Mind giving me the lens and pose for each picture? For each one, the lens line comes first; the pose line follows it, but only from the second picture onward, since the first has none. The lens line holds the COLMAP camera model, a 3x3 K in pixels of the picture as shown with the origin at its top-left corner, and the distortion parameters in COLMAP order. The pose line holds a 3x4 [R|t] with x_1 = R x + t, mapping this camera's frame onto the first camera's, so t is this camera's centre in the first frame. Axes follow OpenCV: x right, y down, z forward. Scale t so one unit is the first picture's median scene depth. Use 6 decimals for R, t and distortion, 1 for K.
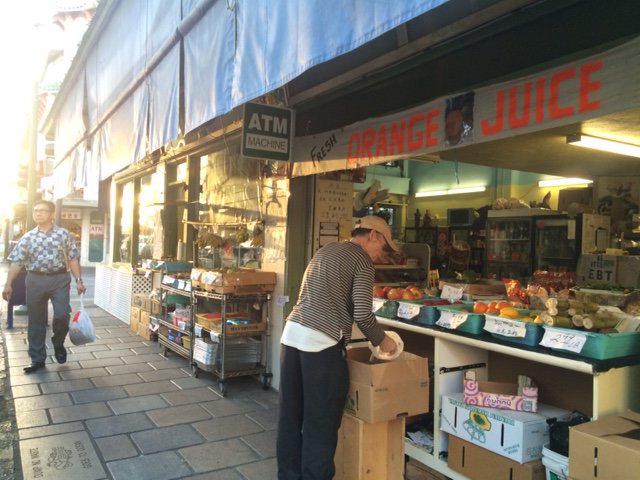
lens RADIAL K [[536.4, 0, 316.6], [0, 536.4, 240.7], [0, 0, 1]] dist [0.087536, -0.115796]
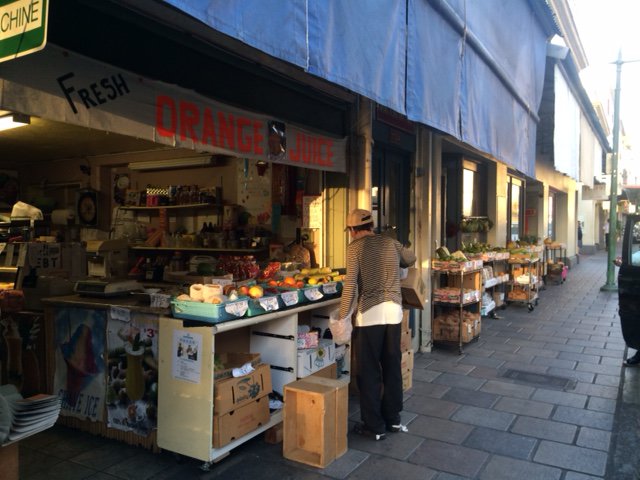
lens RADIAL K [[536.4, 0, 316.6], [0, 536.4, 240.7], [0, 0, 1]] dist [0.087536, -0.115796]
pose [[-0.476445, -0.052248, 0.877650, -0.624864], [-0.019441, 0.998615, 0.048895, -0.038831], [-0.878989, 0.006234, -0.476801, 1.066039]]
